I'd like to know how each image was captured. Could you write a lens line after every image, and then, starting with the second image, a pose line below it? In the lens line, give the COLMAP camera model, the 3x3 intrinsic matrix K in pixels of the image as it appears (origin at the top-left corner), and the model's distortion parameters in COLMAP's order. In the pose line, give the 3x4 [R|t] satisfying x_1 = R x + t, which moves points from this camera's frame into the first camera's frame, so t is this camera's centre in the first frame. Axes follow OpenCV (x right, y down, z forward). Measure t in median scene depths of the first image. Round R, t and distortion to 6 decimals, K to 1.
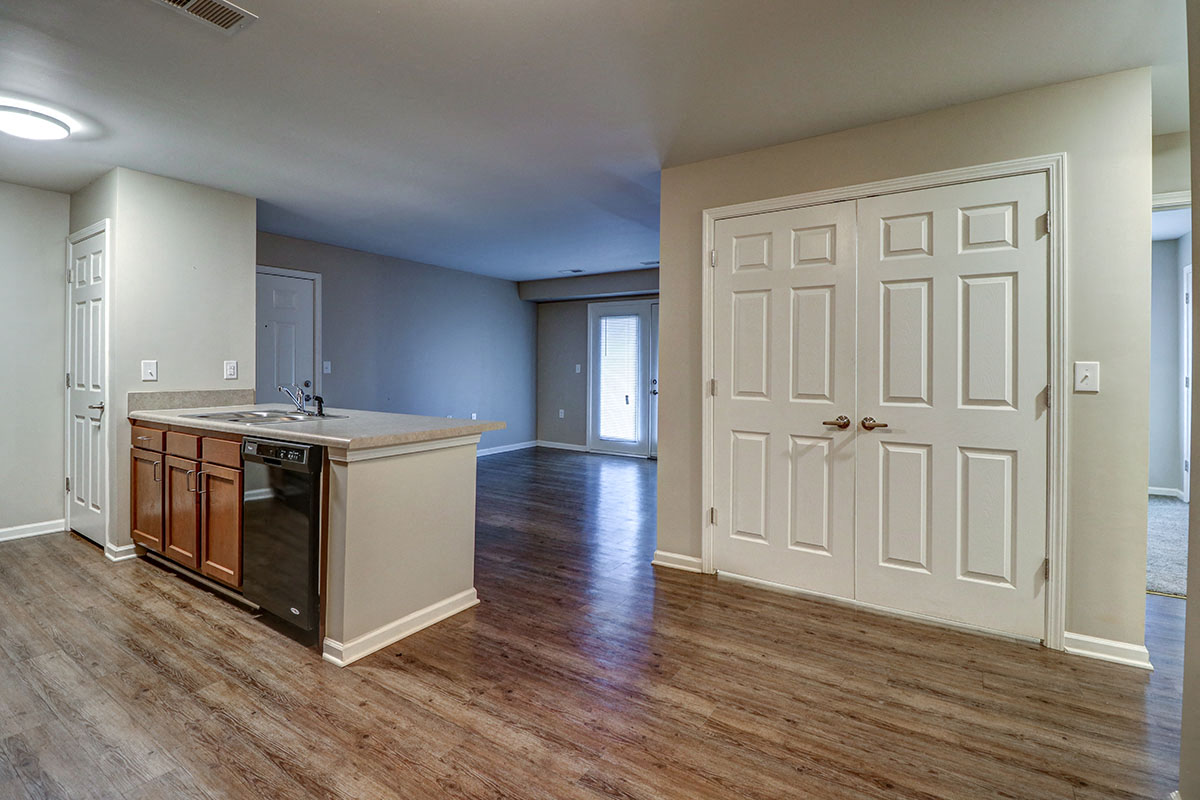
lens RADIAL K [[564.7, 0, 593.7], [0, 564.7, 356.2], [0, 0, 1]] dist [-0.001447, -0.009602]
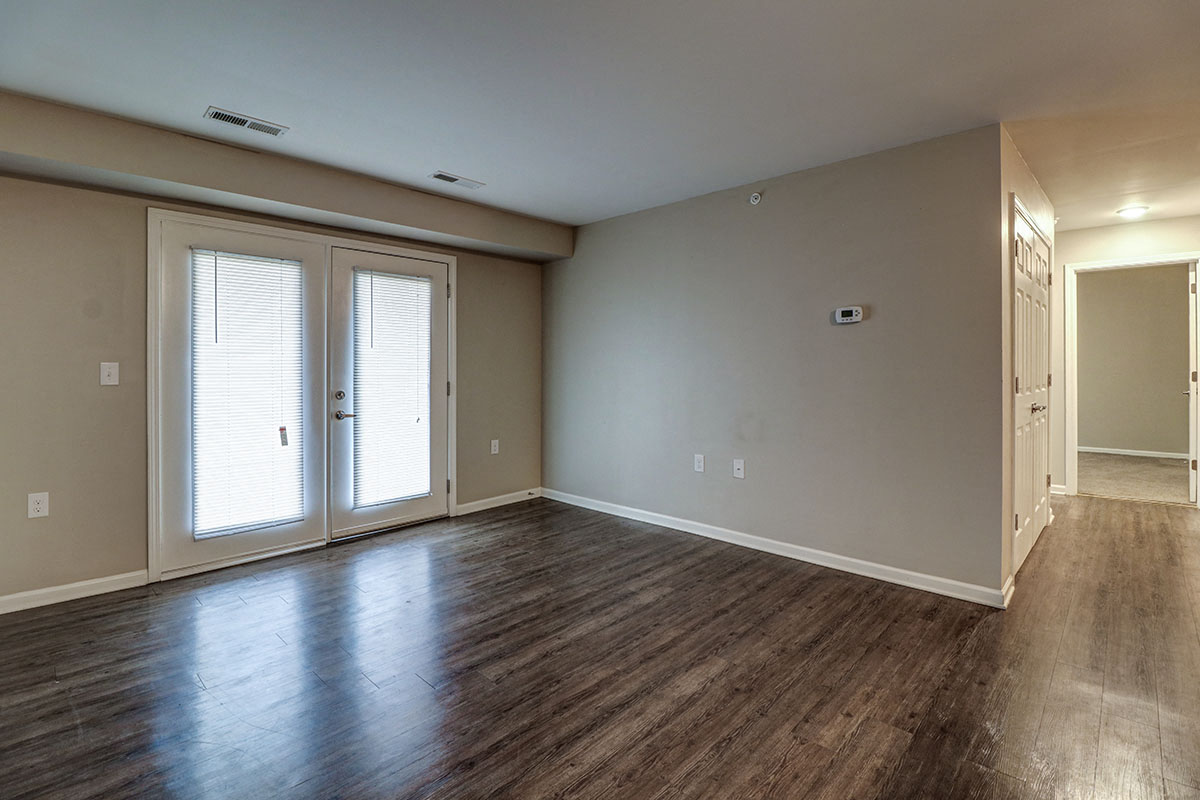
lens RADIAL K [[560.5, 0, 592.9], [0, 560.5, 367.1], [0, 0, 1]] dist [-0.001285, -0.010597]
pose [[0.176750, -0.006589, 0.984234, -0.679092], [-0.014245, 0.999856, 0.009252, 0.020025], [-0.984153, -0.015656, 0.176631, 1.251945]]
